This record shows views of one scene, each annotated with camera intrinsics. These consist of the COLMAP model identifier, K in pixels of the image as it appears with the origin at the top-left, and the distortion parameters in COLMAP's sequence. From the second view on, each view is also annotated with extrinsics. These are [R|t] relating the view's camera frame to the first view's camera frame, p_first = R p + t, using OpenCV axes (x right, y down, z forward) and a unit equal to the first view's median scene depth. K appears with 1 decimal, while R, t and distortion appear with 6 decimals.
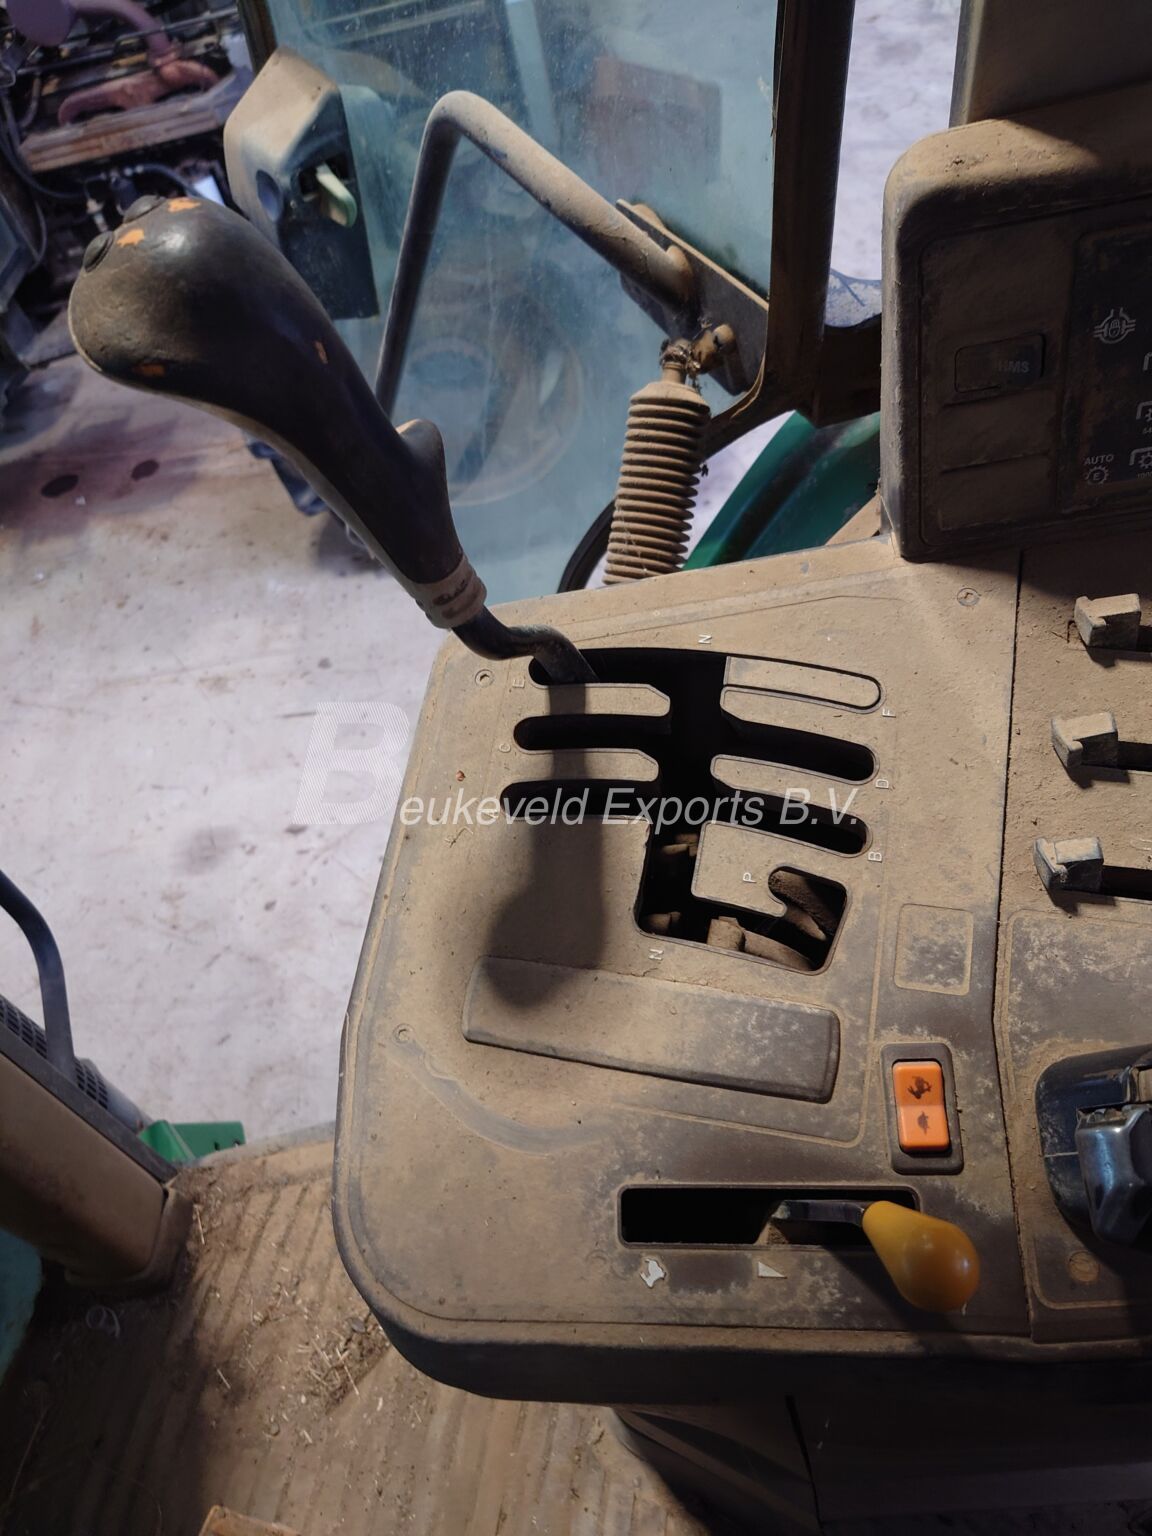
lens RADIAL K [[1152.2, 0, 576.0], [0, 1152.2, 768.0], [0, 0, 1]] dist [-0.043435, 0.072249]
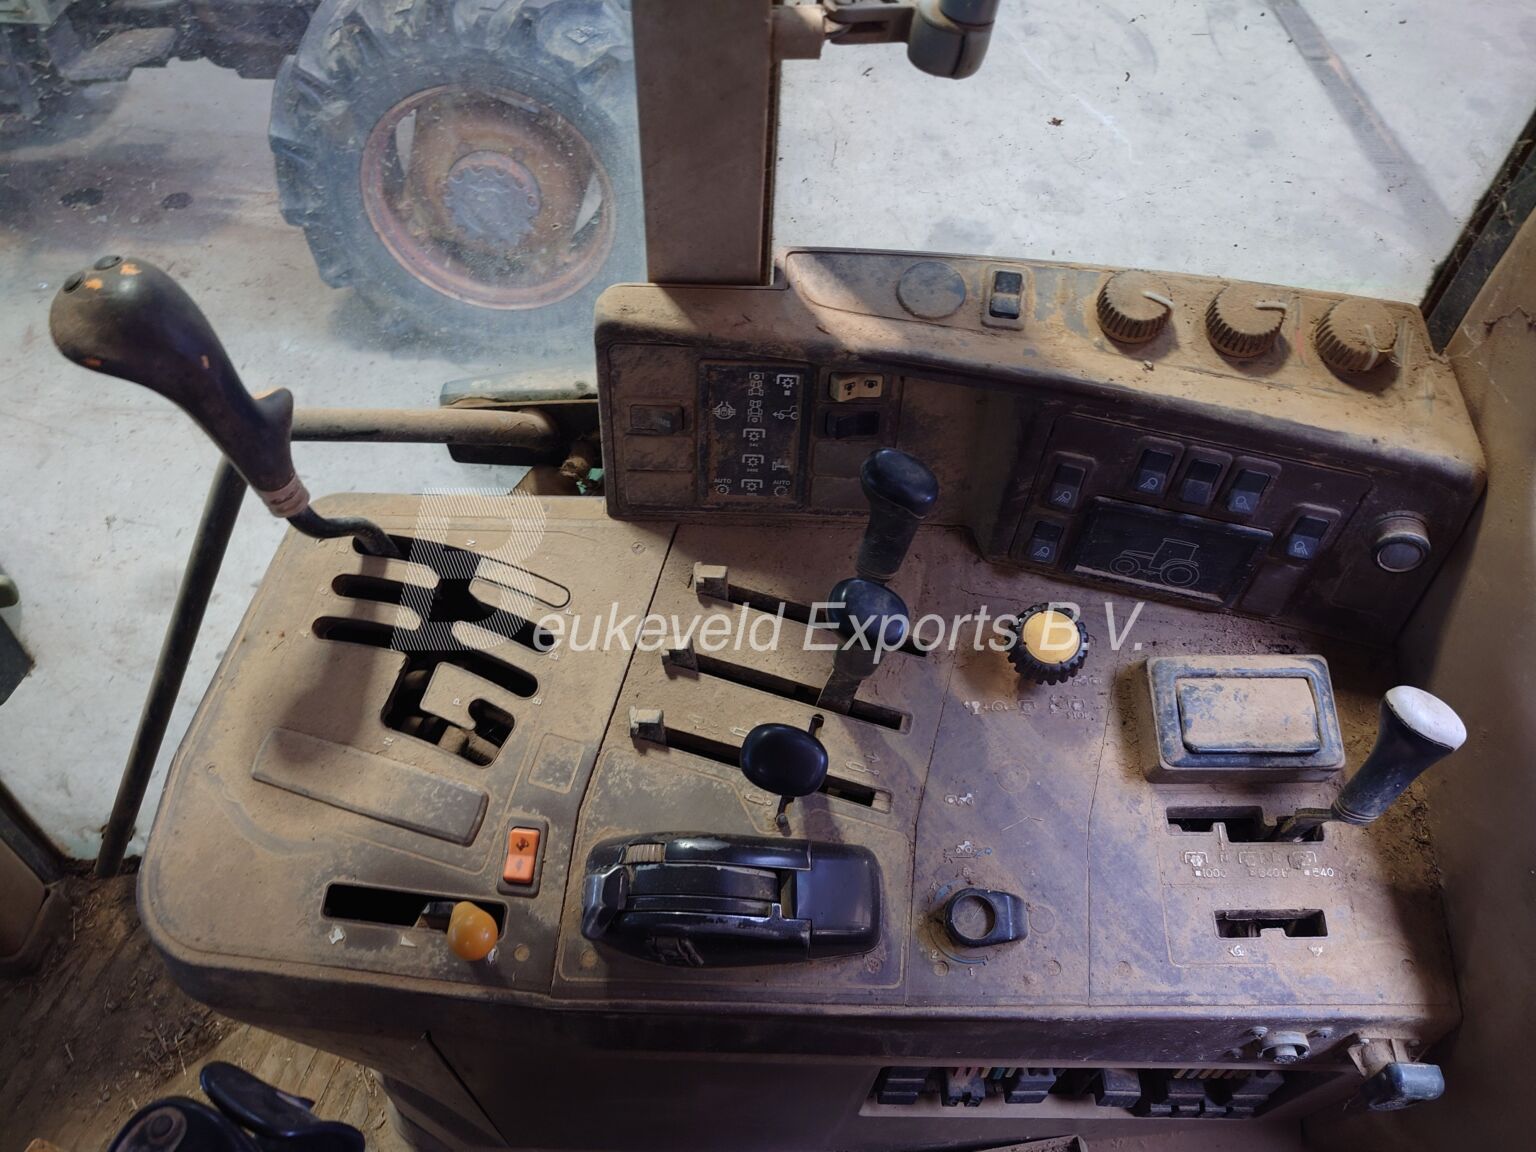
lens RADIAL K [[1076.6, 0, 725.2], [0, 1076.6, 570.9], [0, 0, 1]] dist [-0.026639, 0.028428]
pose [[0.973183, 0.169528, 0.155480, 0.263471], [-0.167508, 0.985525, -0.026103, -0.111811], [-0.157655, -0.000641, 0.987494, -0.545673]]
